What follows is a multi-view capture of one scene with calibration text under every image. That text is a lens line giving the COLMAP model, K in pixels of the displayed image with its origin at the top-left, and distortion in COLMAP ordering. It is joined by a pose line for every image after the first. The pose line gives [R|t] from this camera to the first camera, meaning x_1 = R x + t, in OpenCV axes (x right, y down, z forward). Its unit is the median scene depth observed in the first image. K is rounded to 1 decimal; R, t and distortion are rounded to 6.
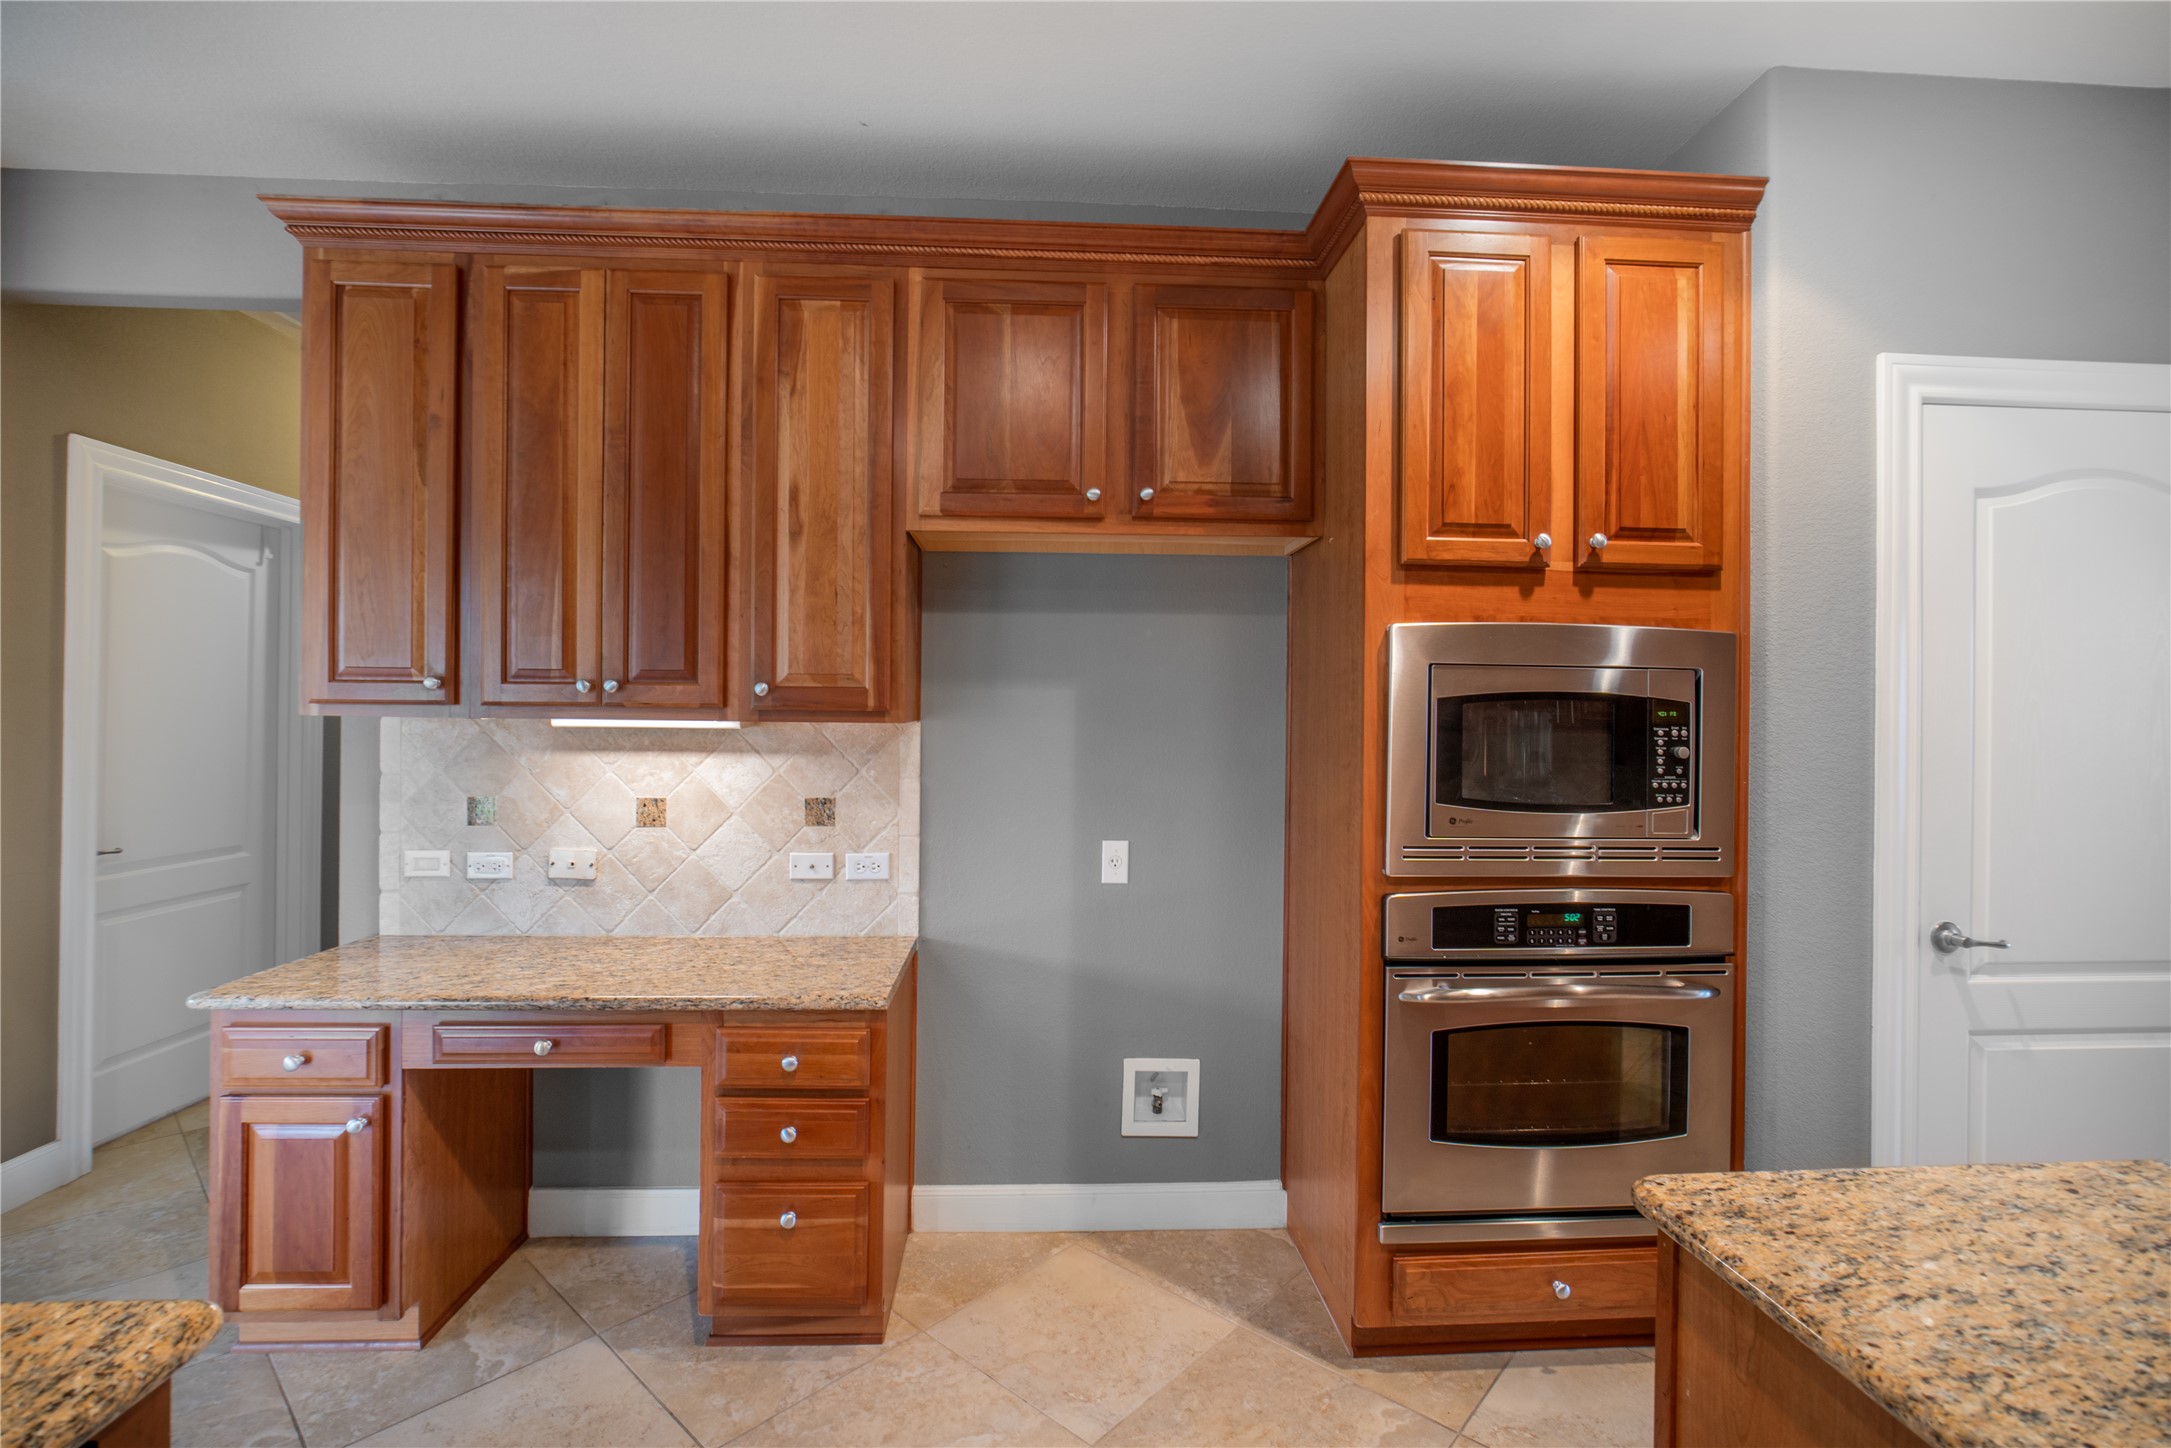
lens RADIAL K [[972.9, 0, 1101.1], [0, 972.9, 708.5], [0, 0, 1]] dist [-0.023483, 0.003974]
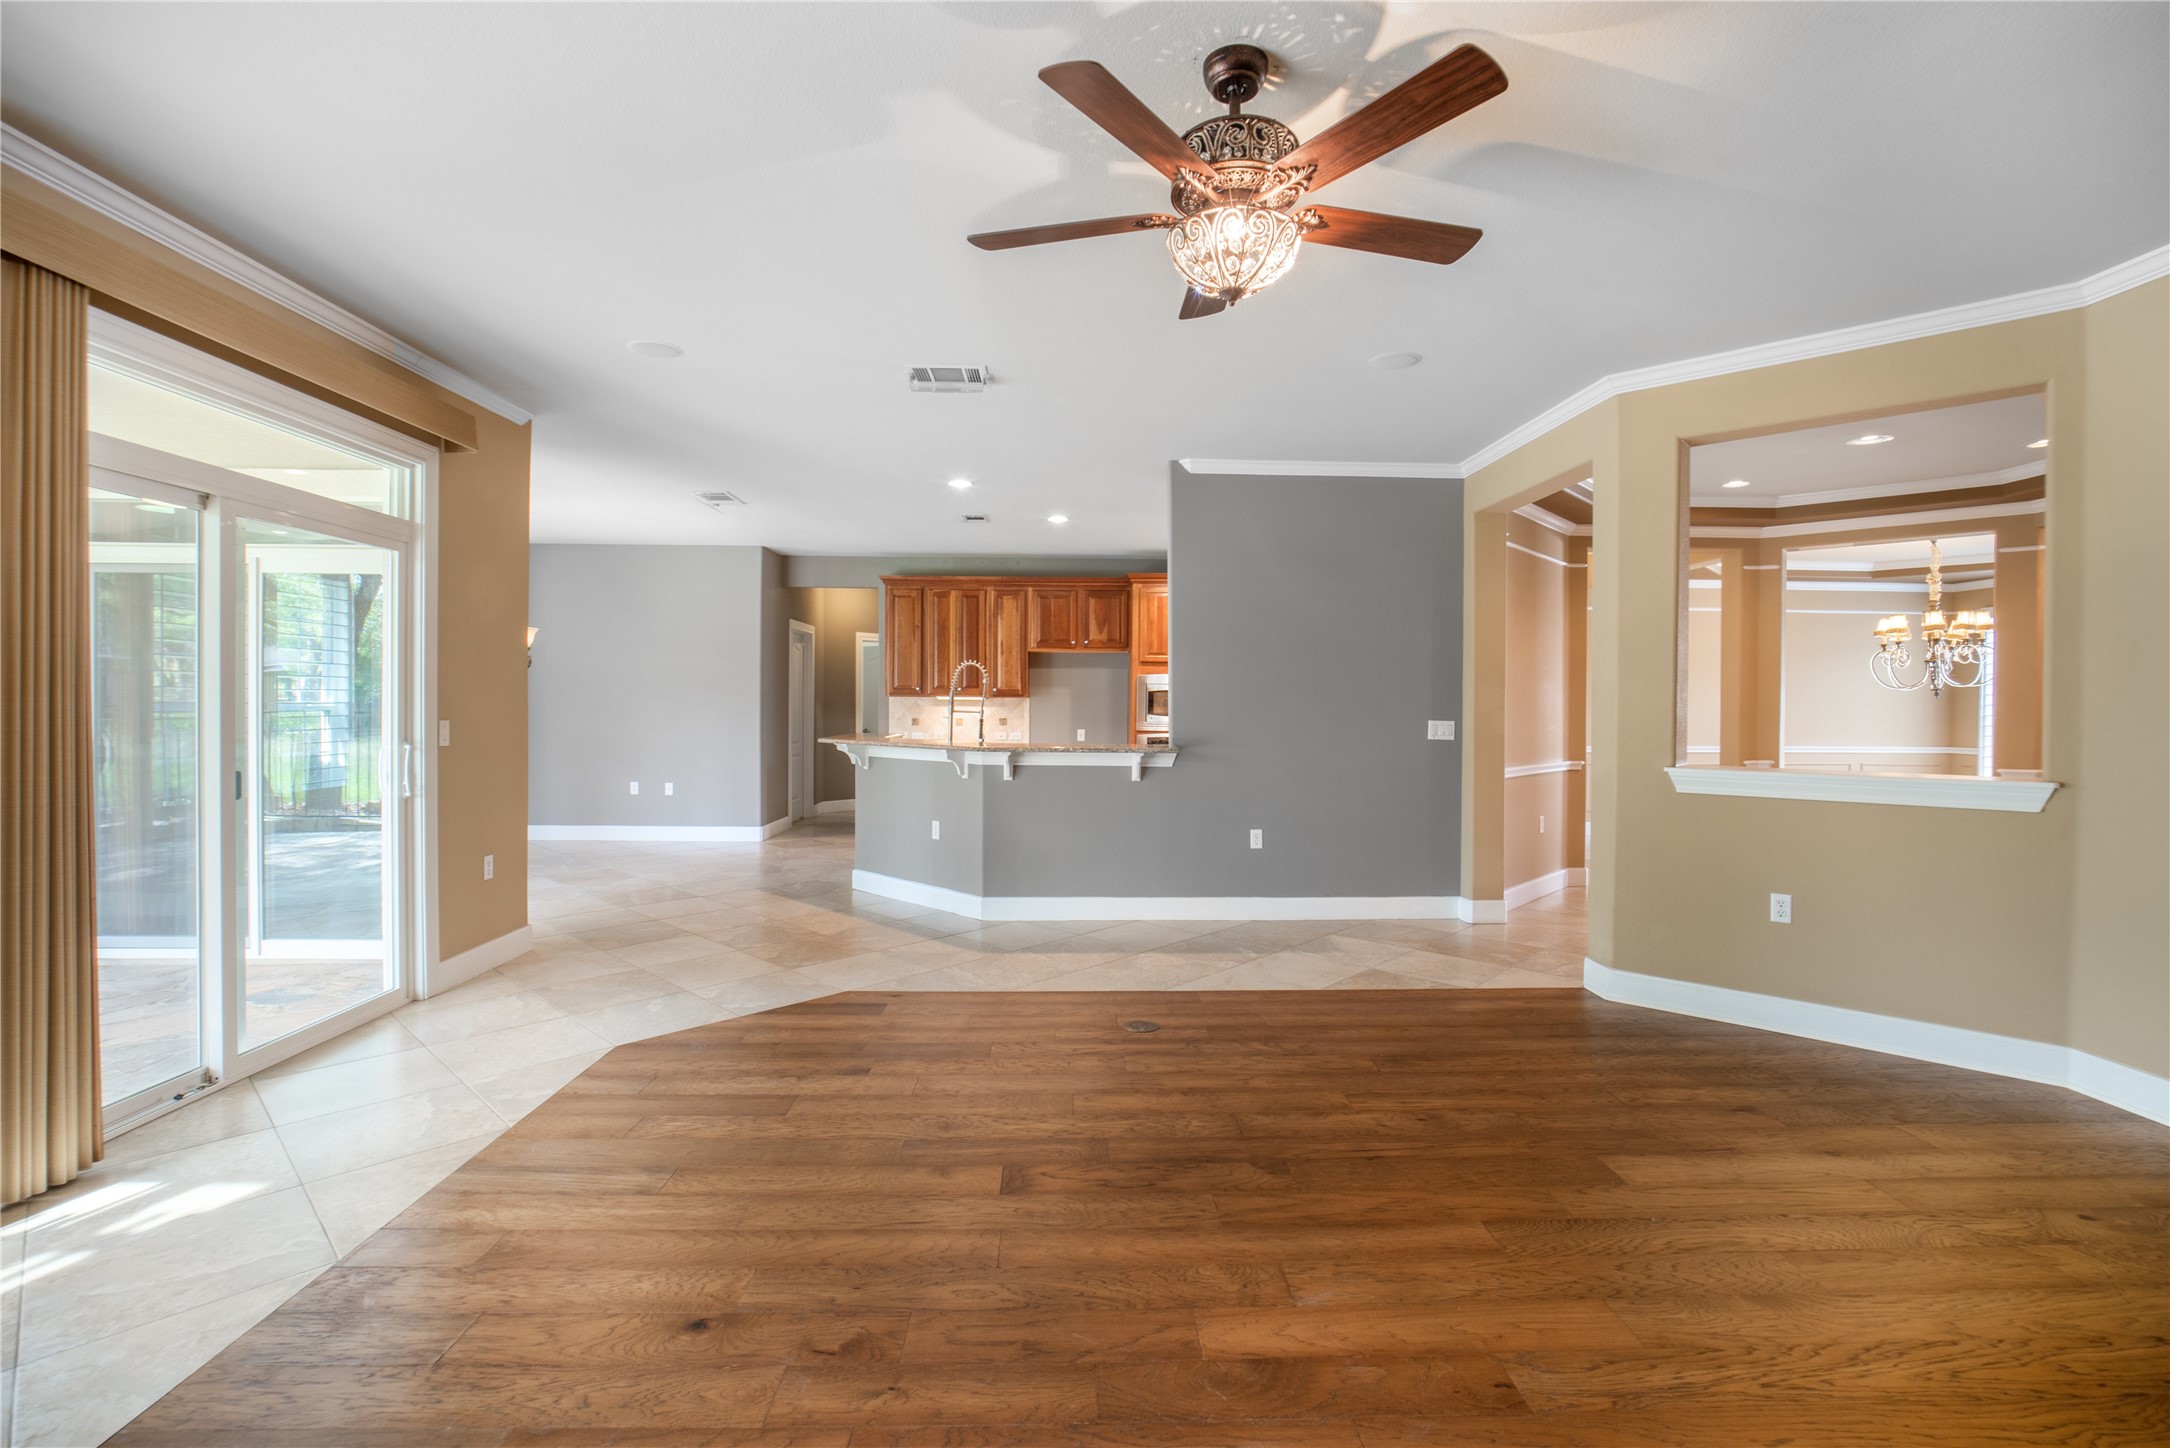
lens RADIAL K [[972.4, 0, 1089.4], [0, 972.4, 716.1], [0, 0, 1]] dist [-0.023483, 0.003974]
pose [[0.999007, -0.002468, -0.044479, 0.242283], [0.003208, 0.999858, 0.016559, 0.024754], [0.044432, -0.016685, 0.998873, -3.126786]]
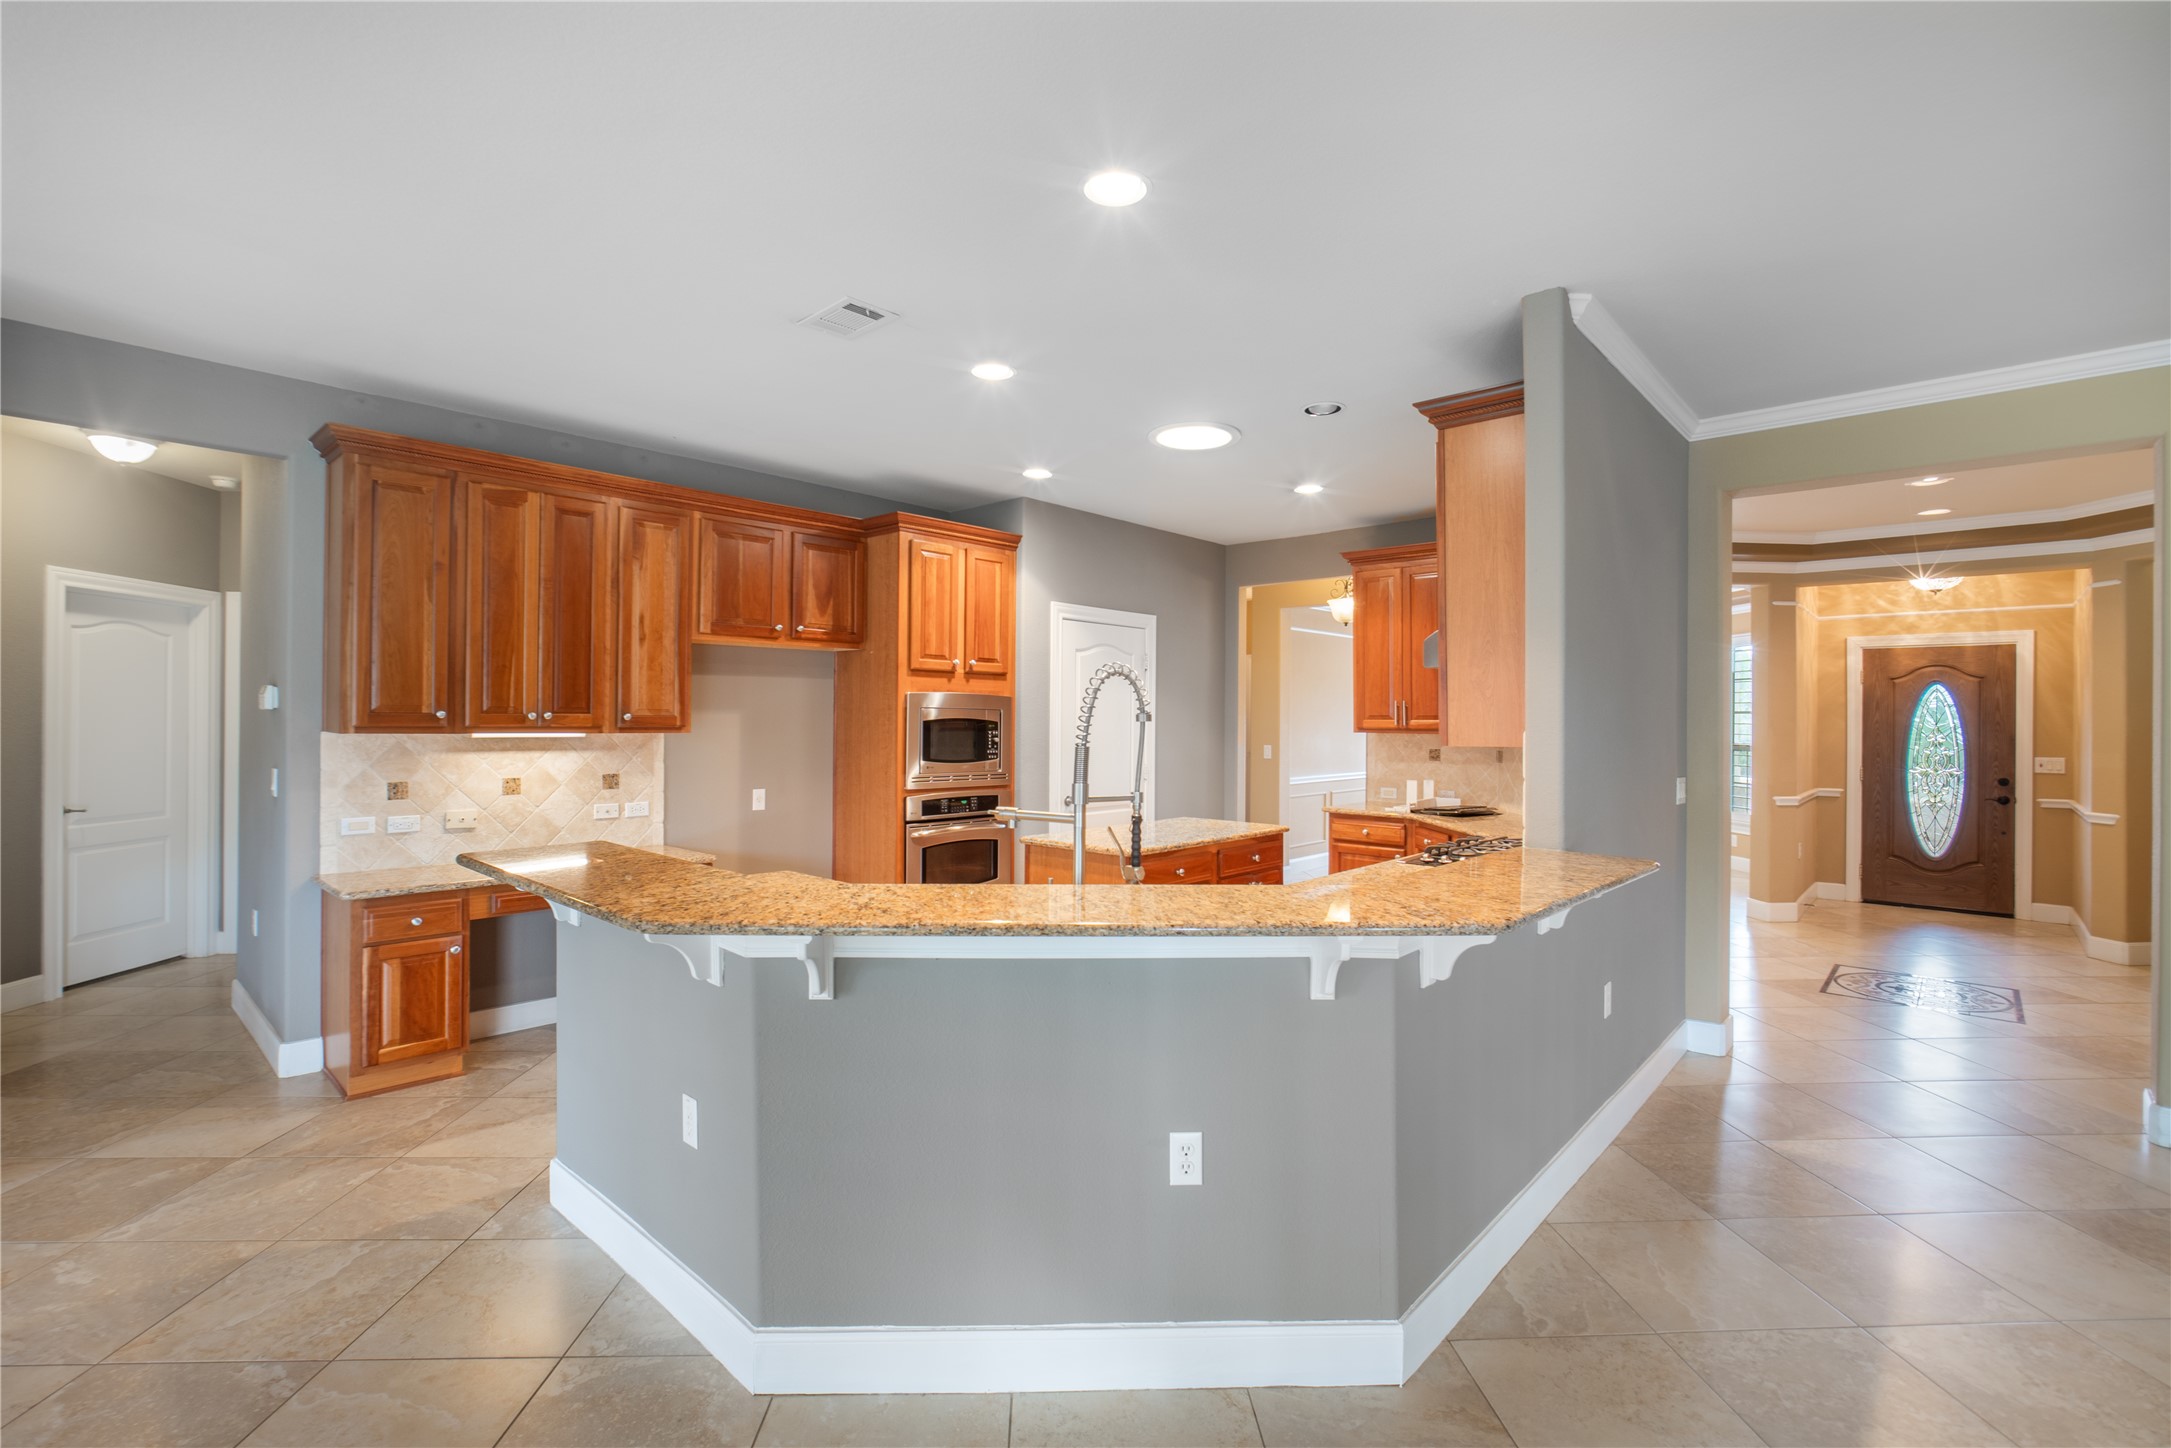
lens RADIAL K [[972.9, 0, 1076.6], [0, 972.9, 713.8], [0, 0, 1]] dist [-0.023483, 0.003974]
pose [[0.723970, -0.000677, 0.689831, -1.029923], [-0.007798, 0.999928, 0.009165, -0.051003], [-0.689788, -0.012014, 0.723912, -1.050611]]
